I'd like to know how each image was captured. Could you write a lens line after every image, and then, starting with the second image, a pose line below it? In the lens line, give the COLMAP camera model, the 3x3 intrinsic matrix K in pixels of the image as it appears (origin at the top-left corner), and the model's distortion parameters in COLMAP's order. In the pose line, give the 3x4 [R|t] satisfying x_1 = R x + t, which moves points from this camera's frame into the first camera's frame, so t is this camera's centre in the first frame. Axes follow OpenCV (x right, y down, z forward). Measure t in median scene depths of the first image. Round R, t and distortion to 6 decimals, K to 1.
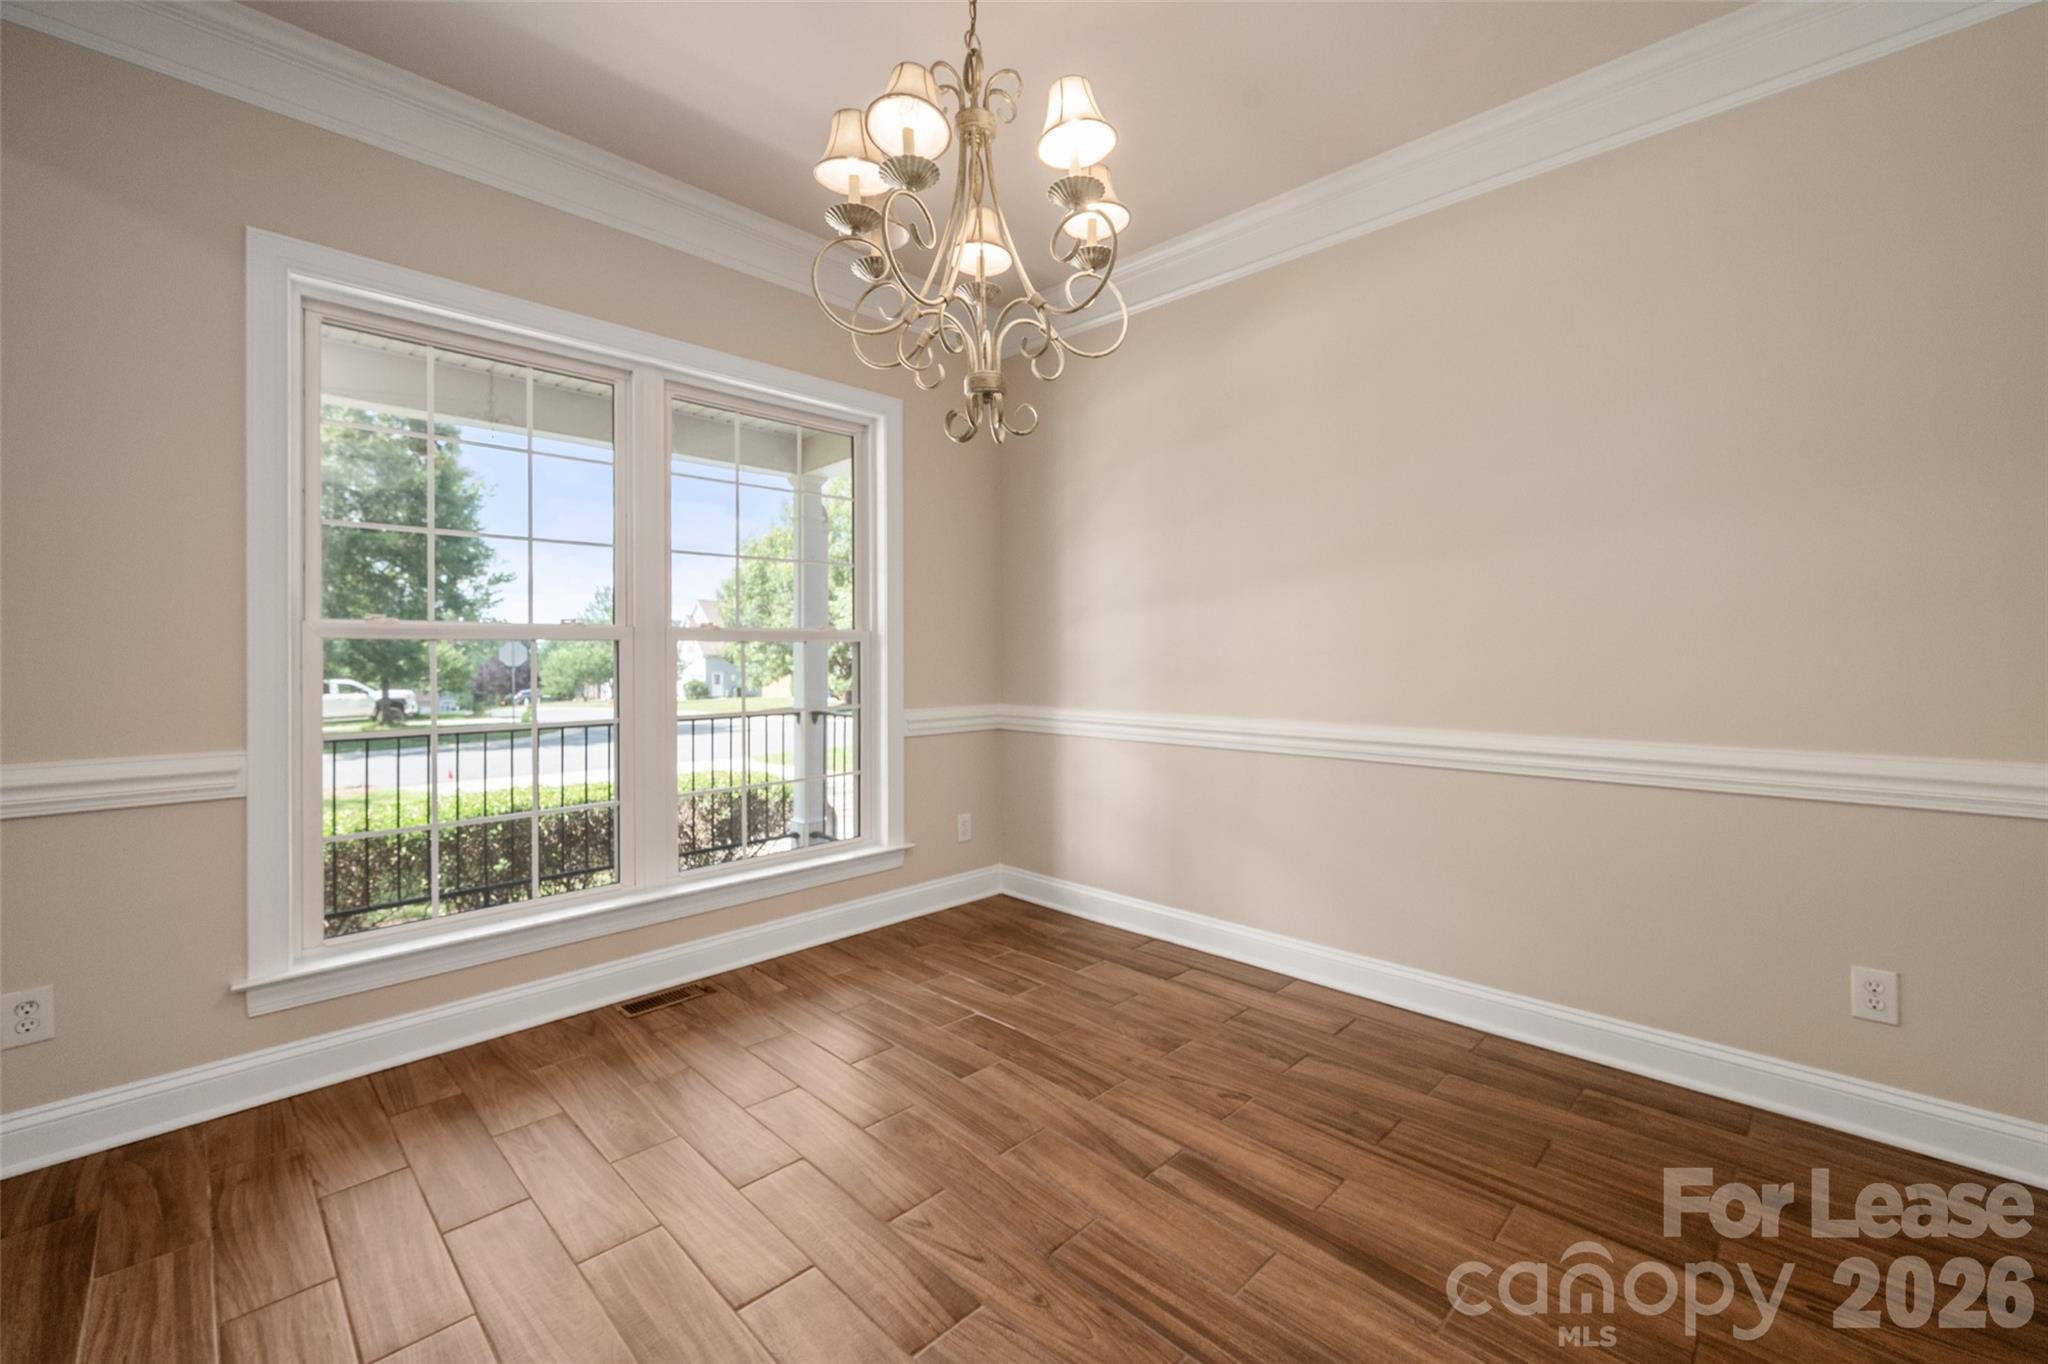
lens RADIAL K [[832.9, 0, 1031.4], [0, 832.9, 683.3], [0, 0, 1]] dist [0.000632, -0.000119]
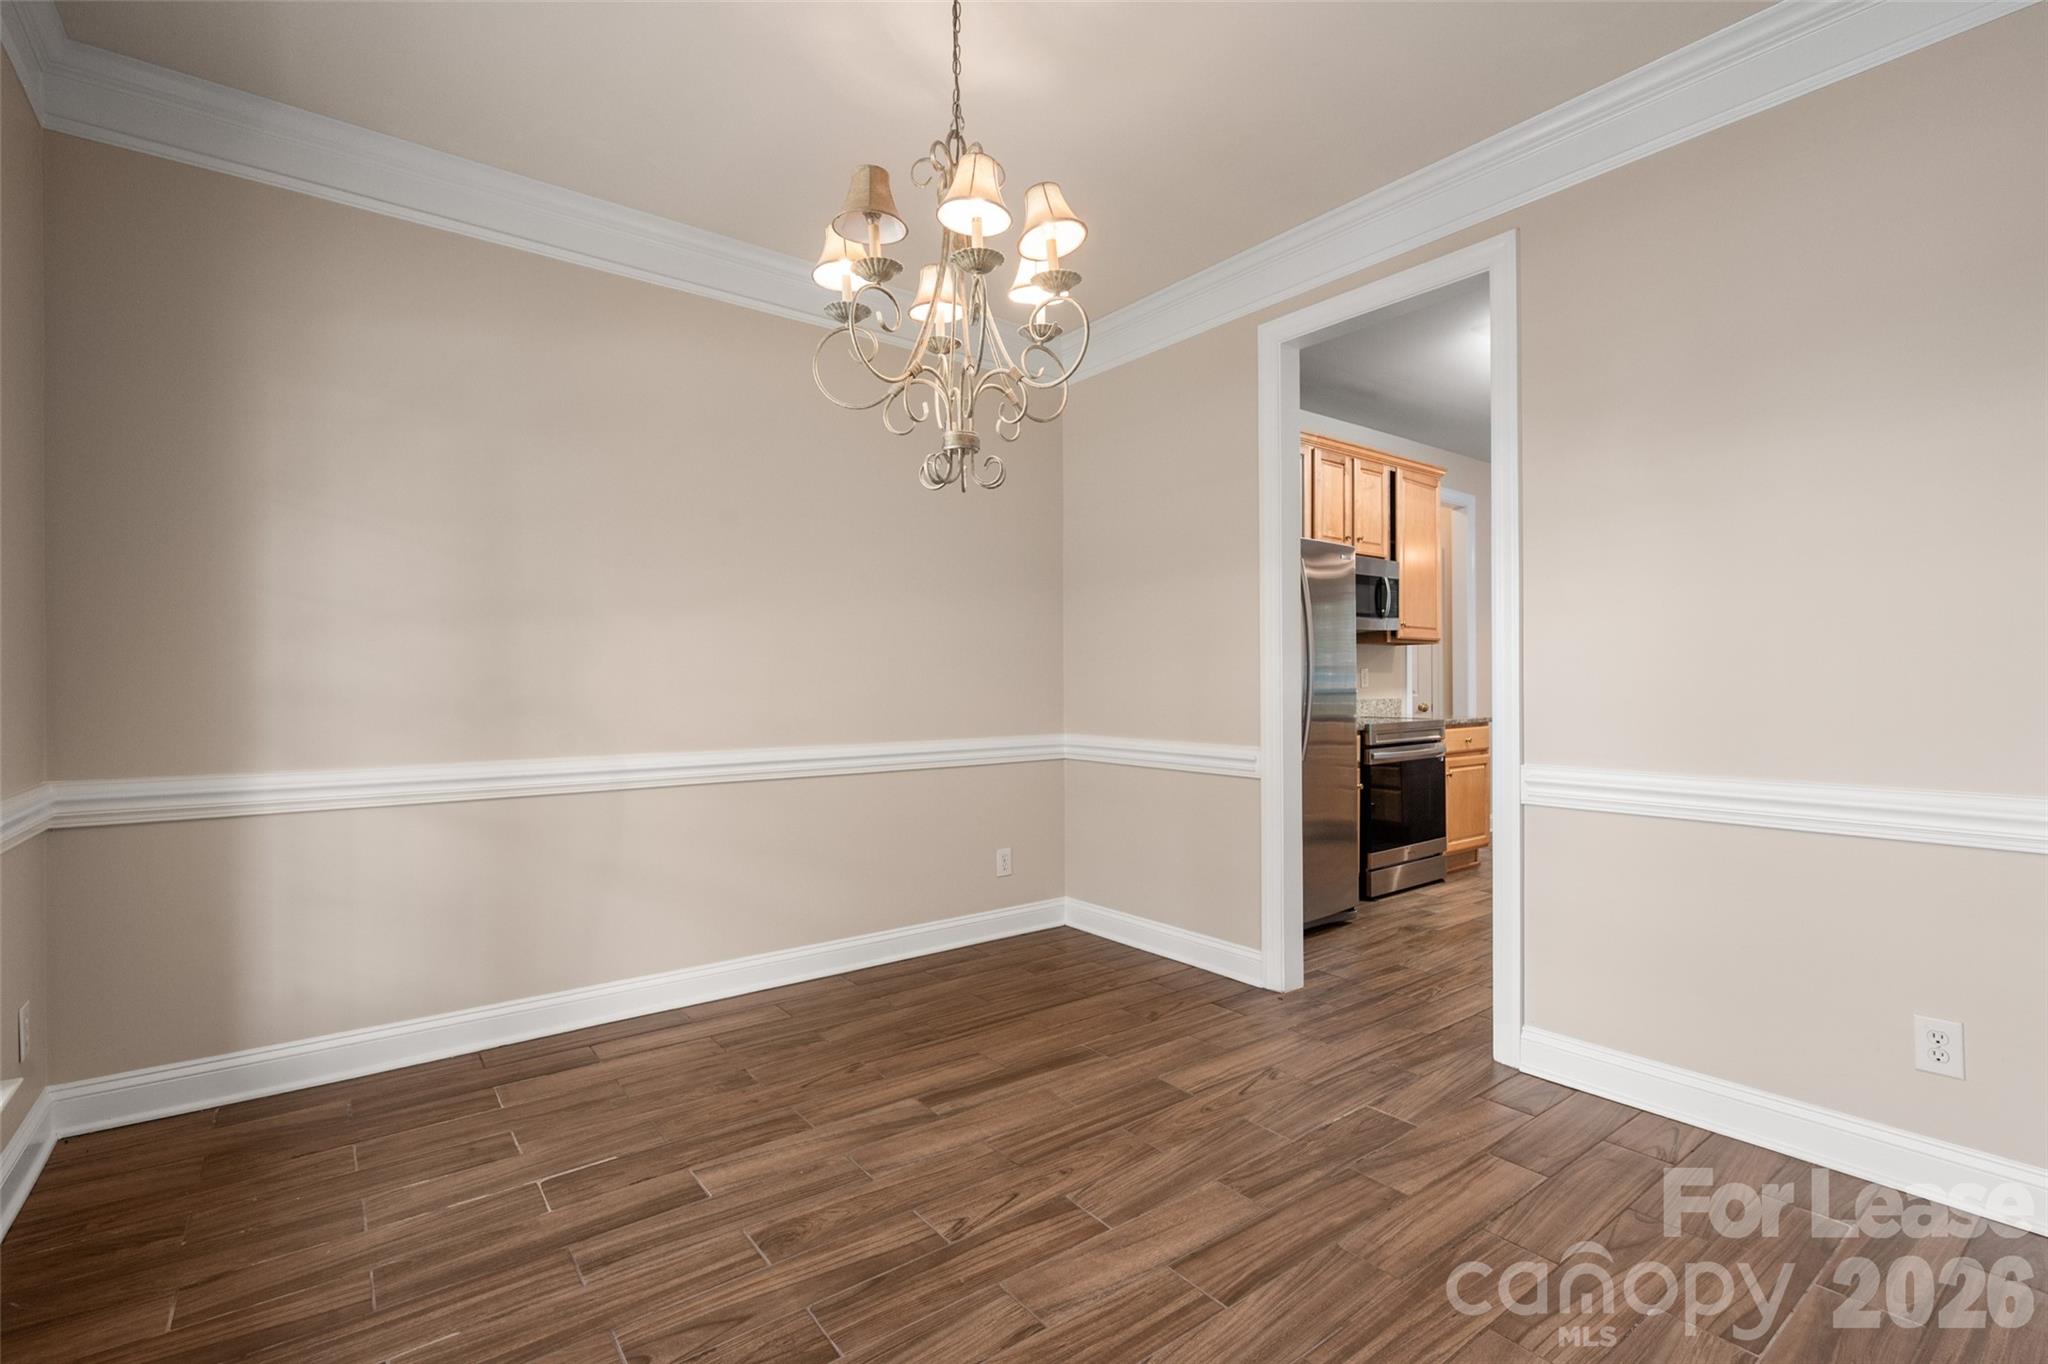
lens RADIAL K [[934.3, 0, 1036.5], [0, 934.3, 669.8], [0, 0, 1]] dist [-0.003802, -0.000112]
pose [[0.143377, 0.011201, 0.989605, -0.926359], [0.037693, 0.999149, -0.016770, -0.020445], [-0.988950, 0.039705, 0.142833, 0.504929]]
